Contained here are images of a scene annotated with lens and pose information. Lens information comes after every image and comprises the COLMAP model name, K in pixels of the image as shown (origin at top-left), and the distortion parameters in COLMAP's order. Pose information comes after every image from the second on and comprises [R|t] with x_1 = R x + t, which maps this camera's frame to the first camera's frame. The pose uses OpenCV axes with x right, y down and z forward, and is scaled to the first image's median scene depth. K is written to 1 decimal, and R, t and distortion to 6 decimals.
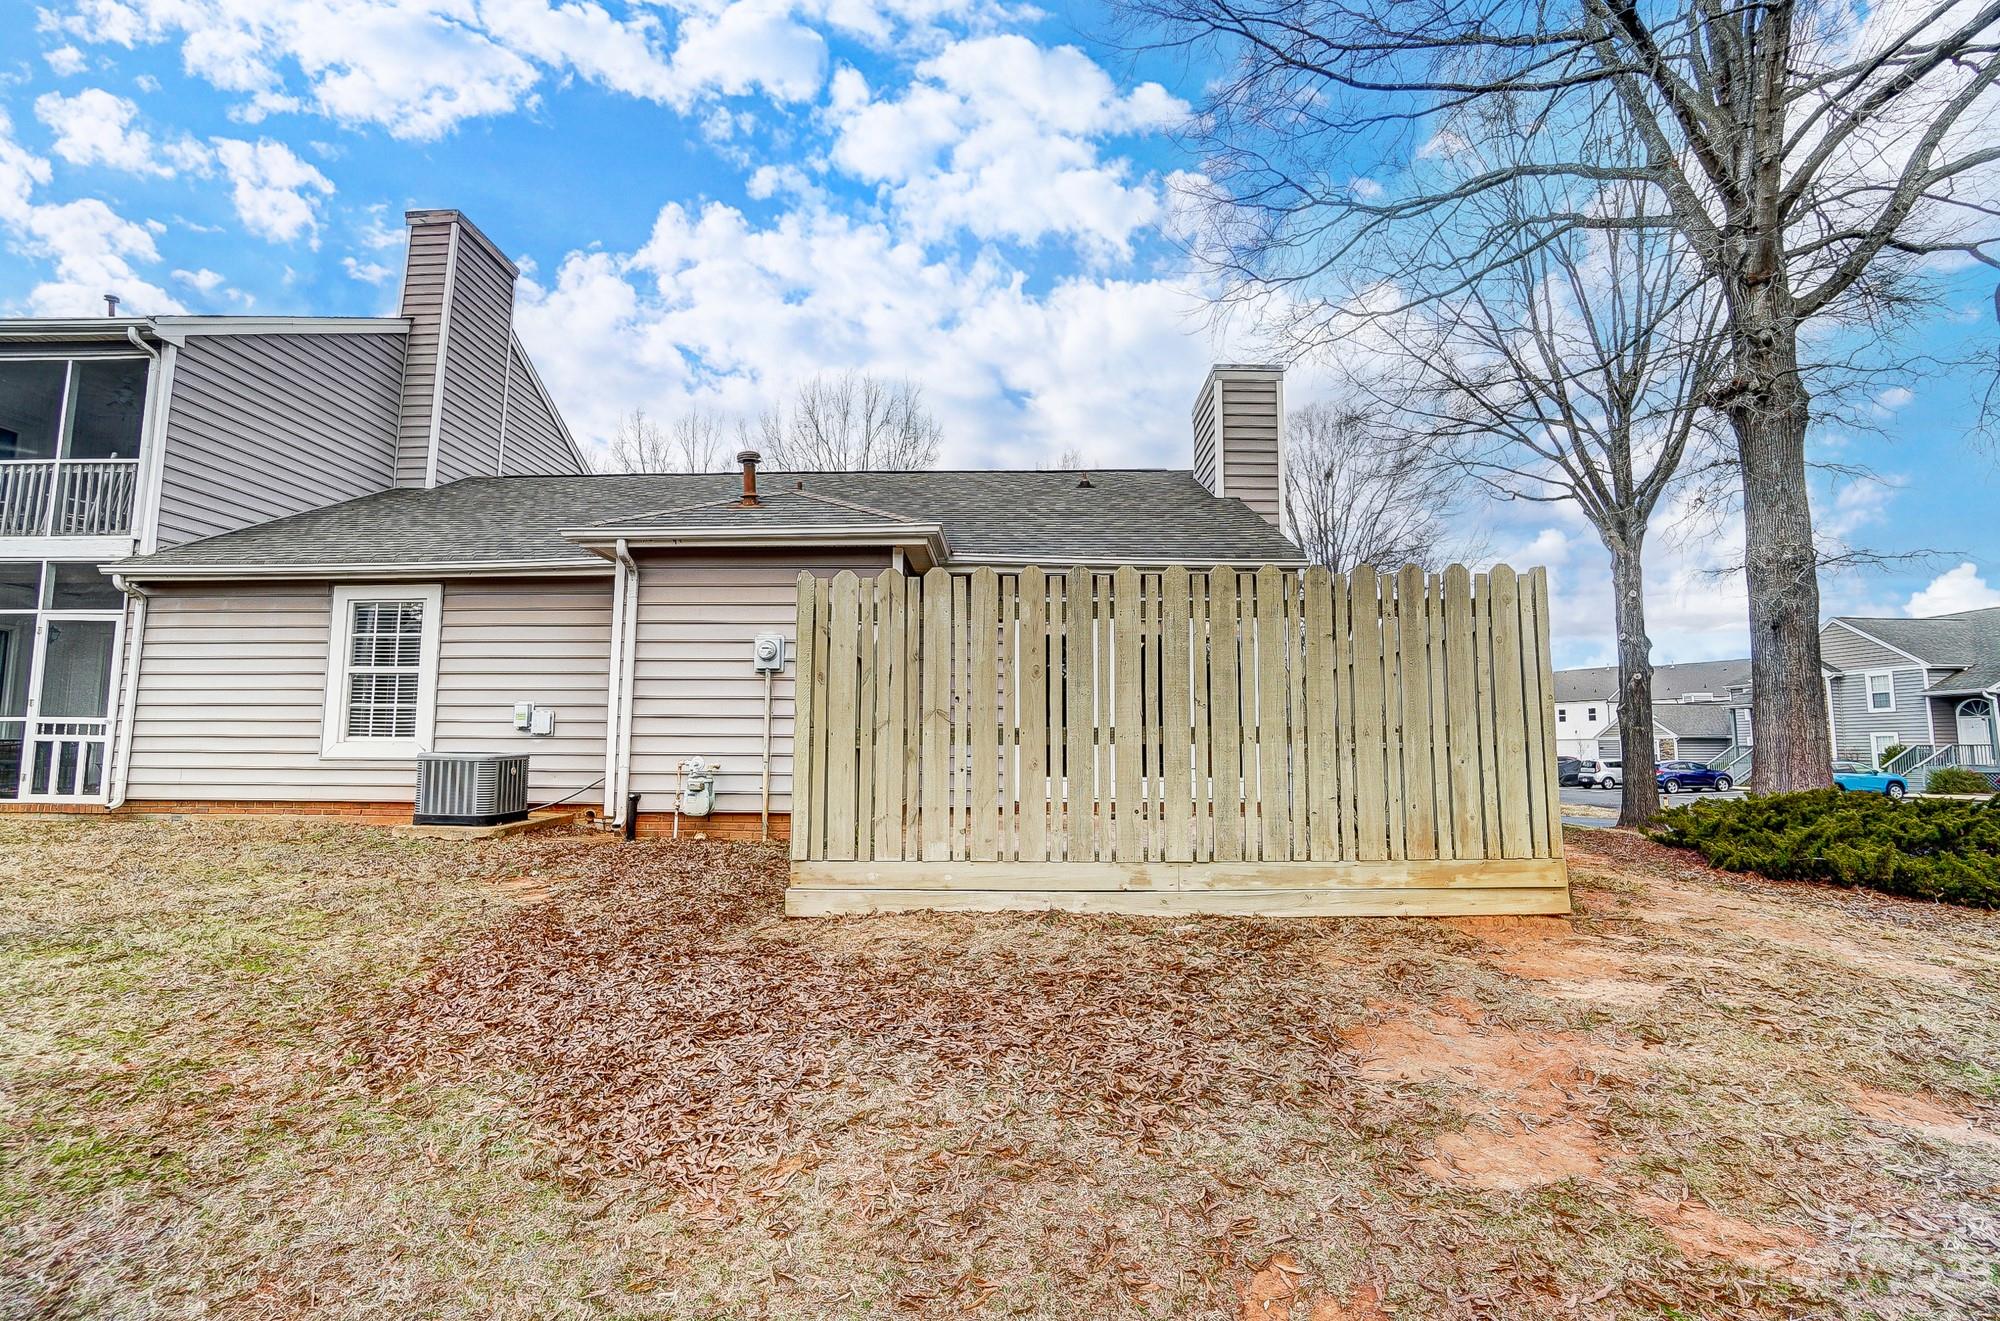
lens RADIAL K [[961.3, 0, 1000.0], [0, 961.3, 660.5], [0, 0, 1]] dist [-0.043744, 0.024222]
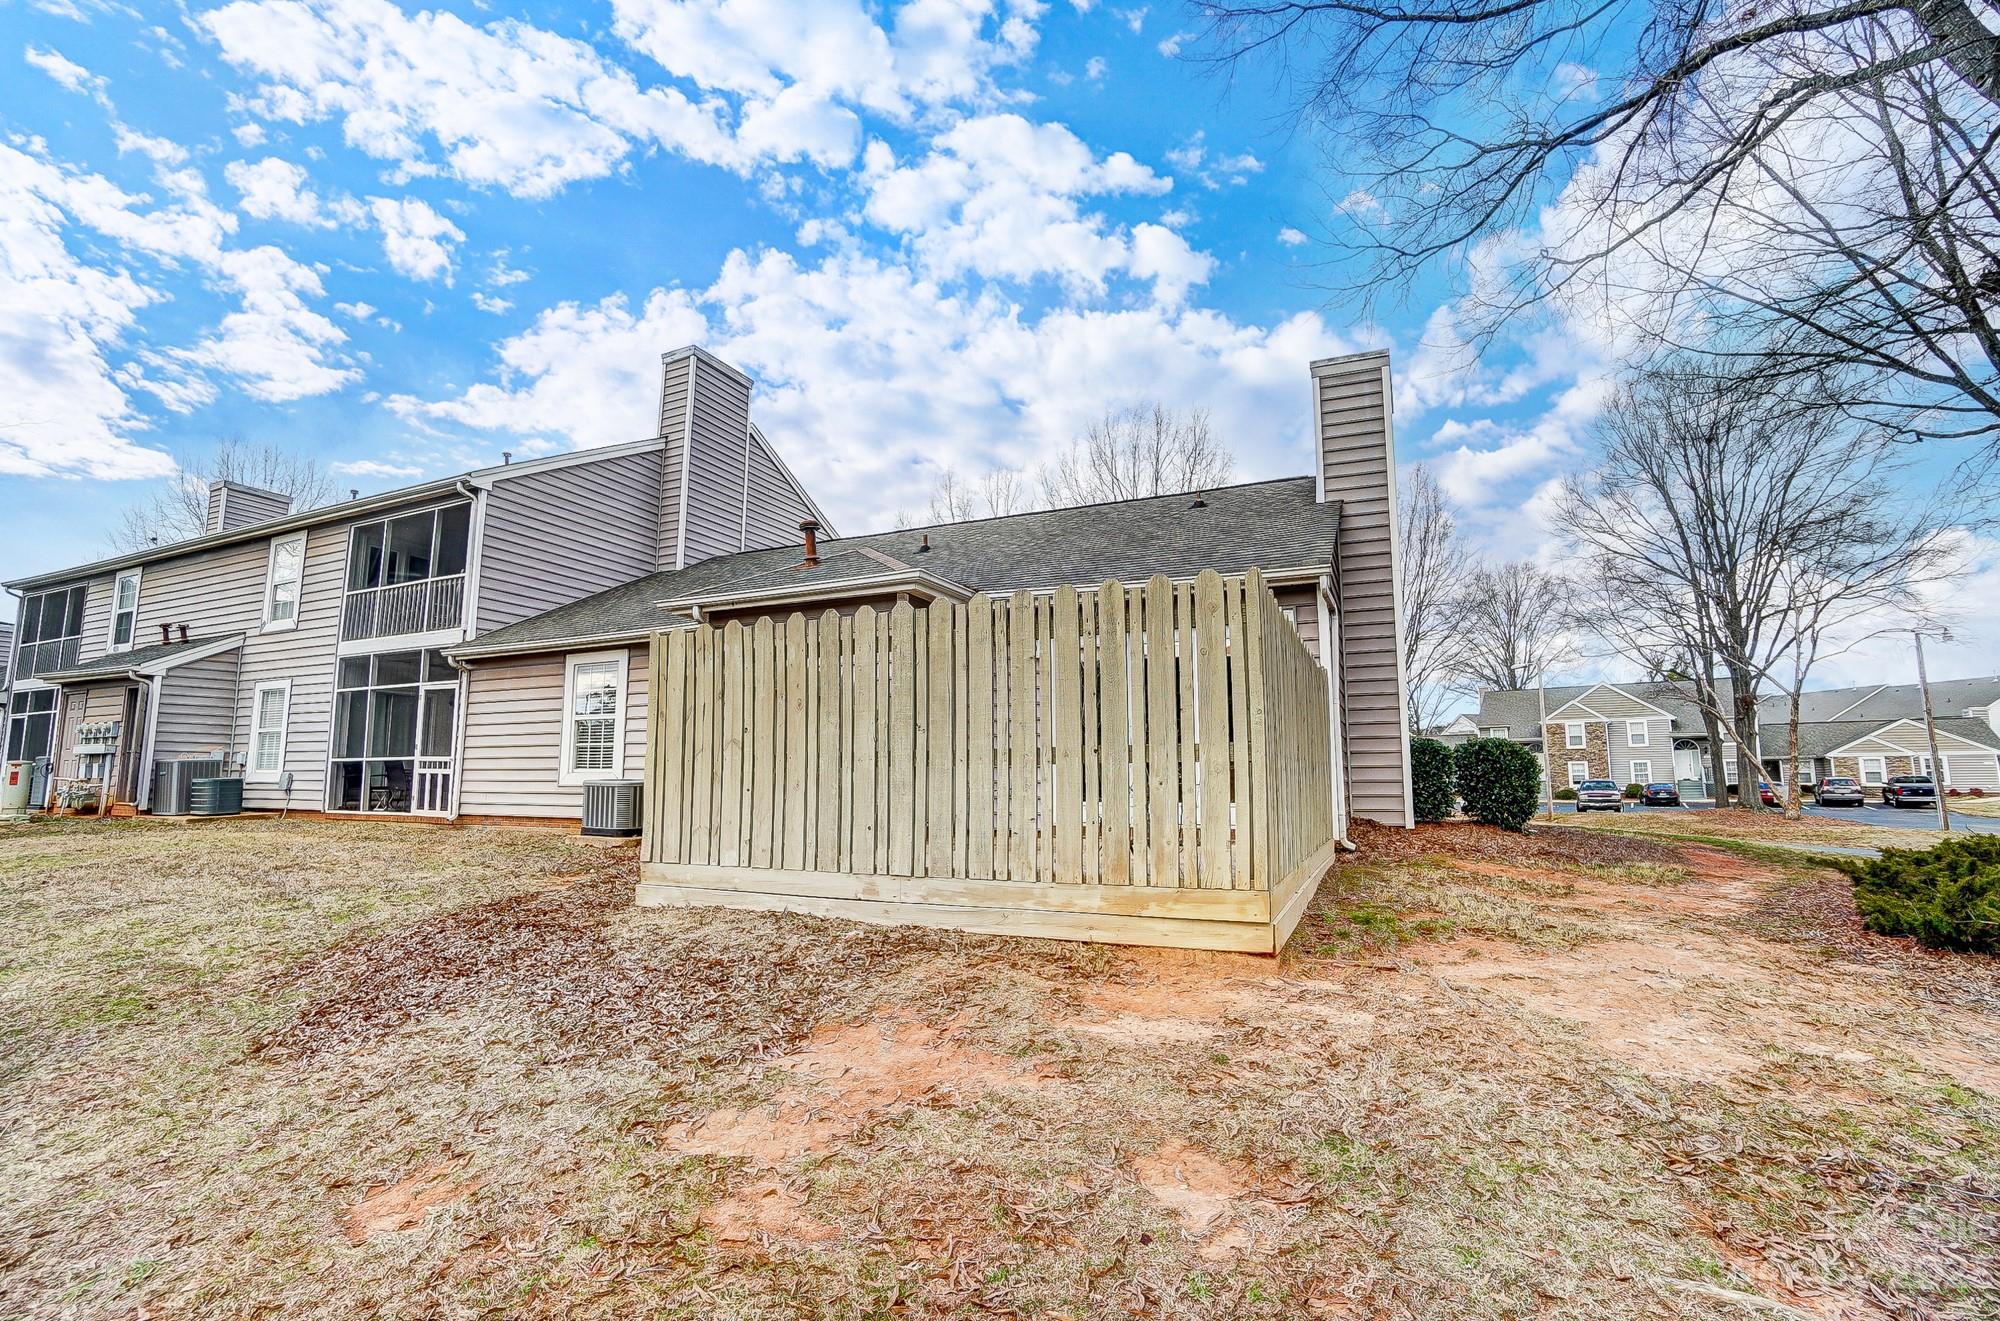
lens RADIAL K [[968.4, 0, 986.4], [0, 968.4, 660.9], [0, 0, 1]] dist [-0.042803, 0.022321]
pose [[0.908072, -0.055090, -0.415175, 0.395173], [0.043194, 0.998344, -0.037998, 0.006285], [0.416581, 0.016572, 0.908948, 0.019811]]
